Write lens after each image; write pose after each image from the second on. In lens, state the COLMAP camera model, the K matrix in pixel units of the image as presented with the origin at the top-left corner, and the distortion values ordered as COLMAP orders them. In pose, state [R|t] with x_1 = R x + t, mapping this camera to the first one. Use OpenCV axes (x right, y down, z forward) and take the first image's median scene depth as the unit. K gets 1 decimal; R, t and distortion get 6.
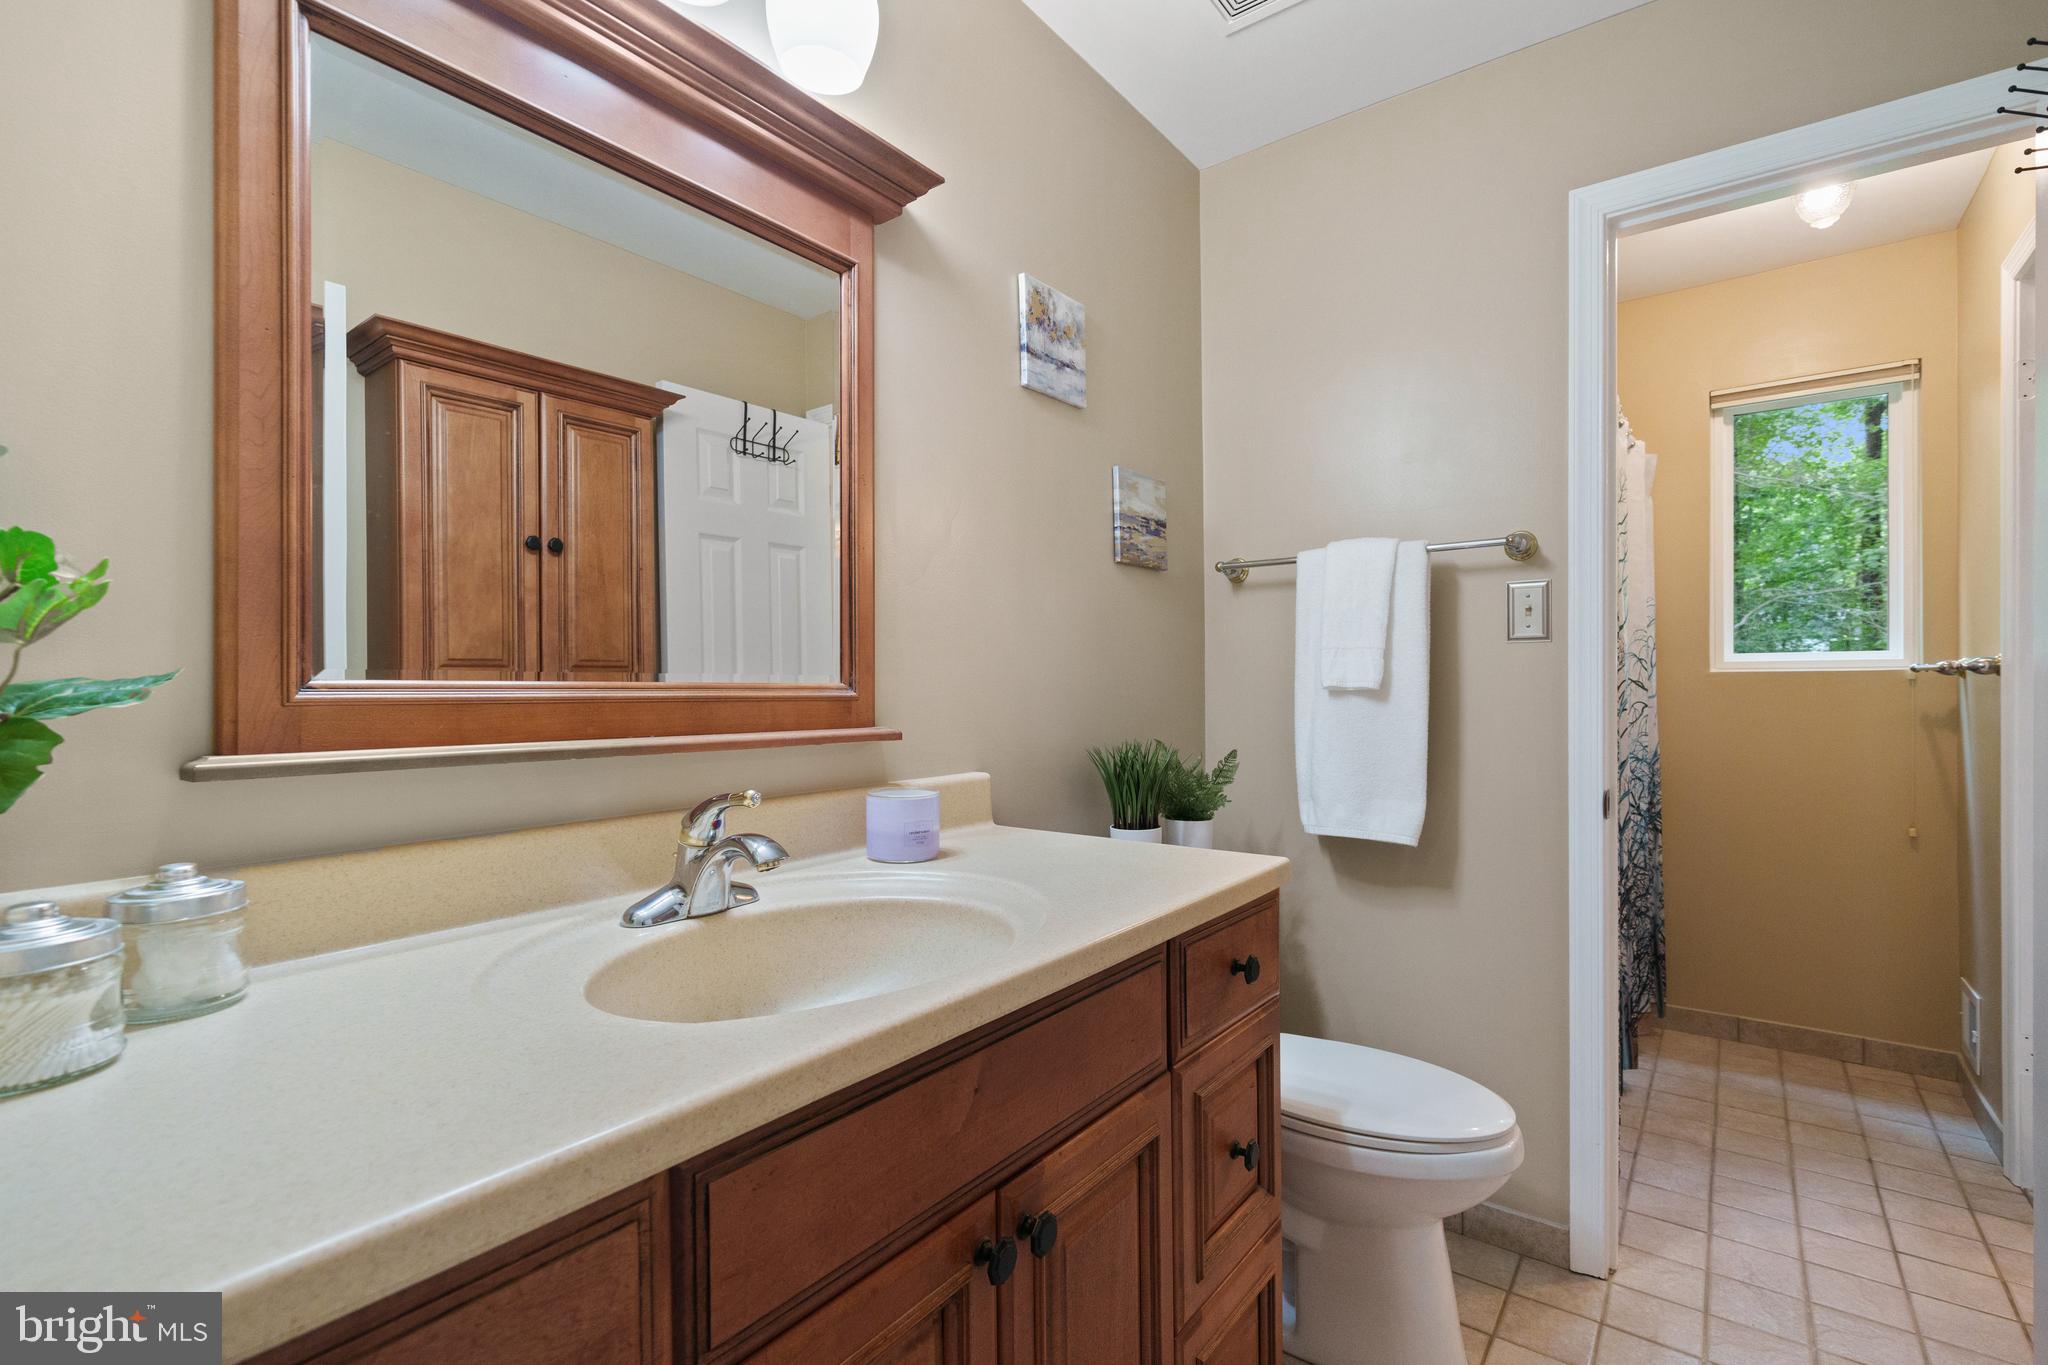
lens RADIAL K [[935.4, 0, 1029.0], [0, 935.4, 693.1], [0, 0, 1]] dist [-0.000279, -0.000113]
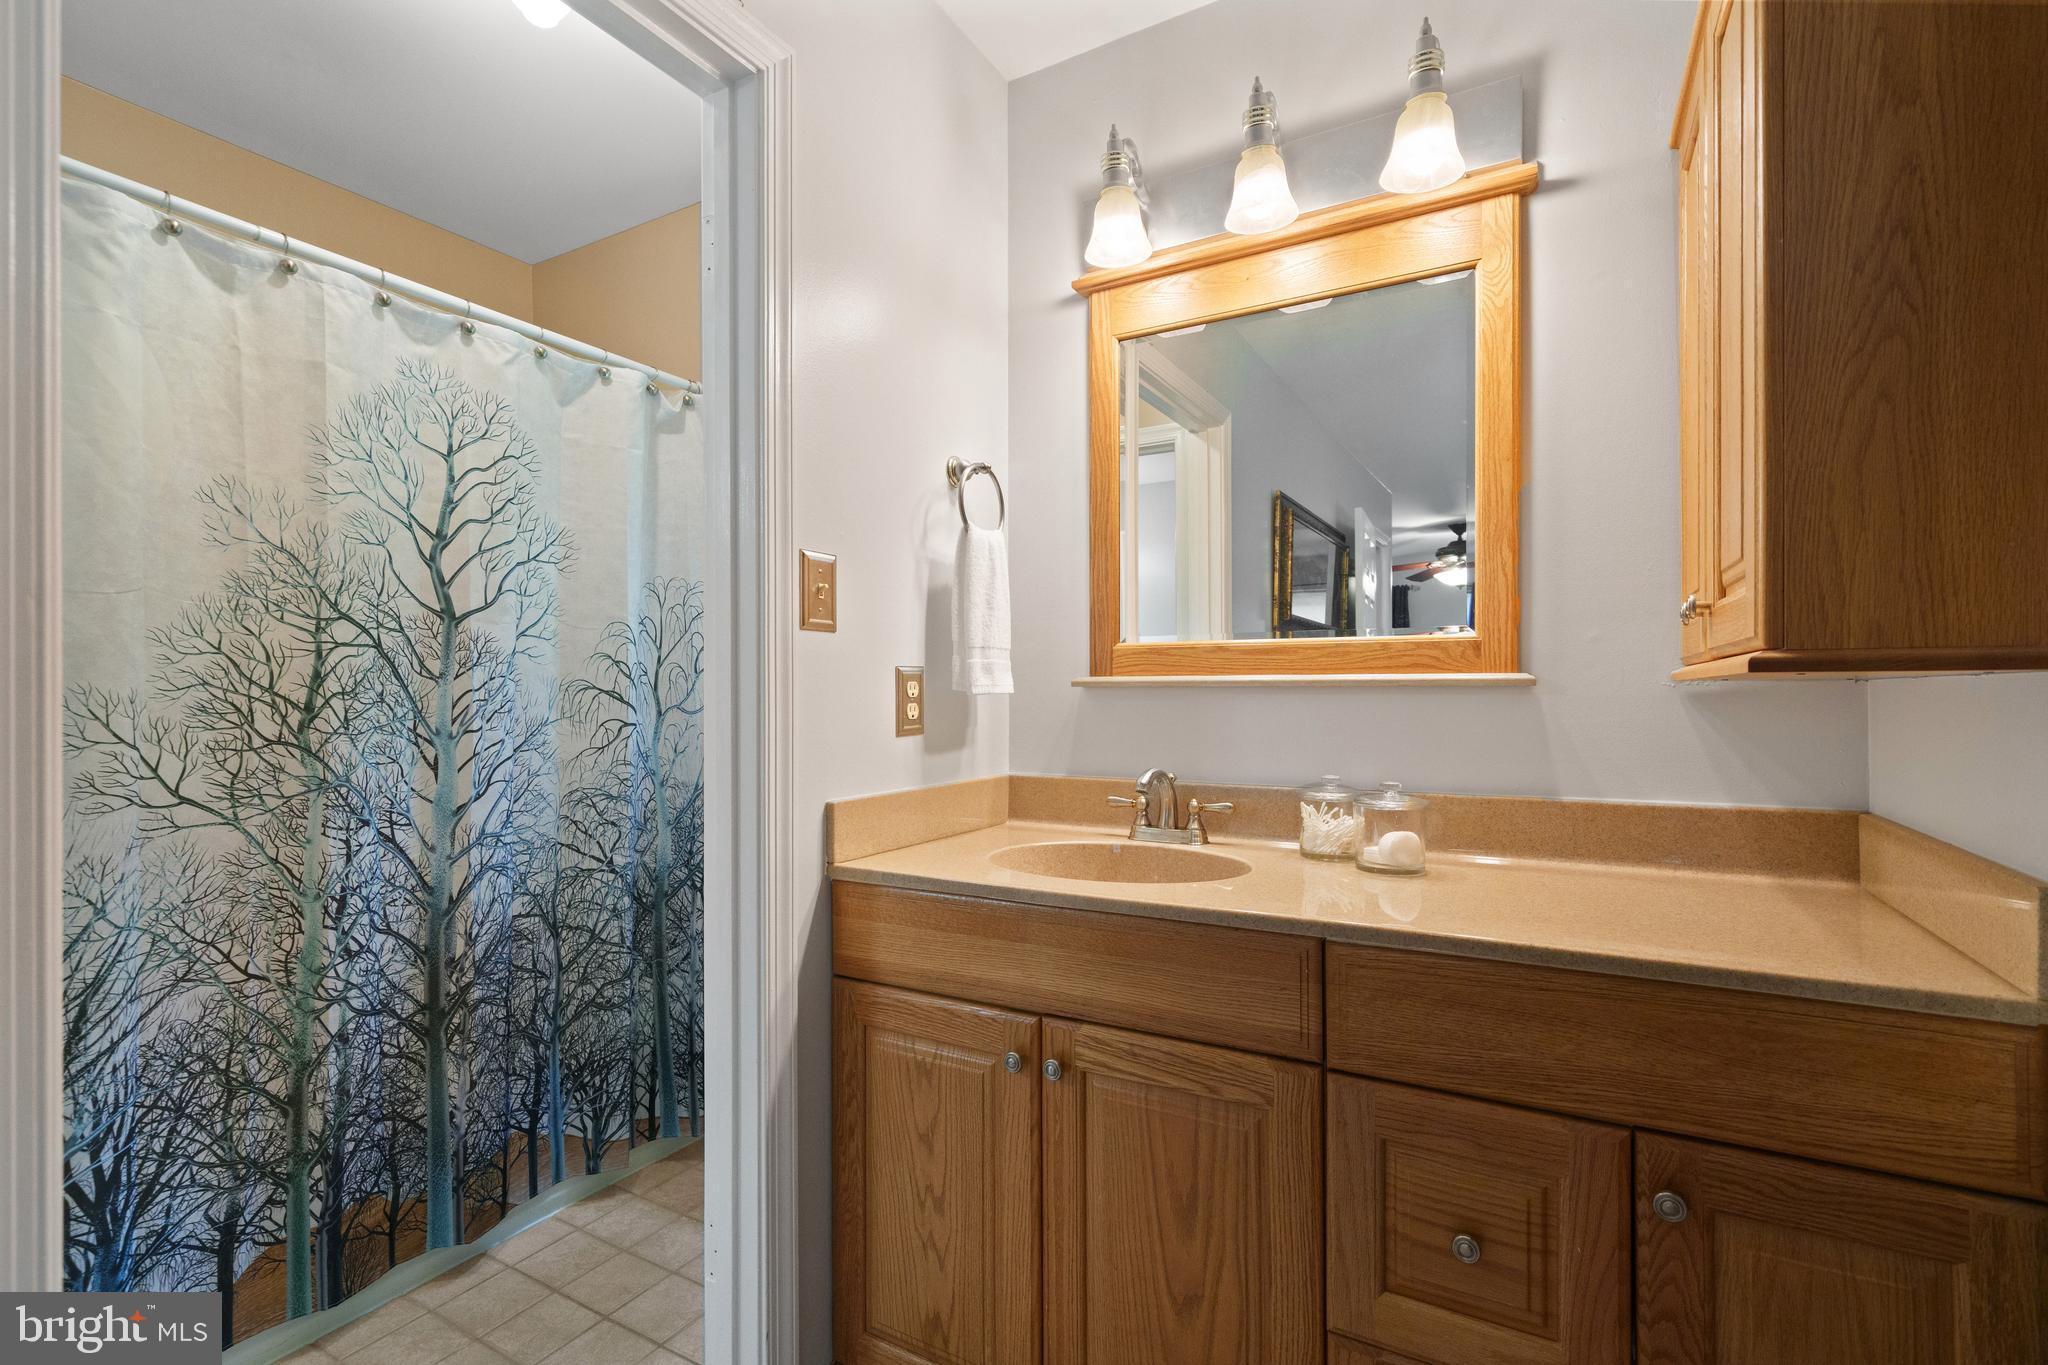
lens RADIAL K [[935.4, 0, 1029.0], [0, 935.4, 693.1], [0, 0, 1]] dist [-0.000279, -0.000113]
pose [[0.992599, 0.004635, 0.121346, 0.884689], [-0.003994, 0.999977, -0.005524, -0.008745], [-0.121369, 0.004998, 0.992595, 0.221896]]
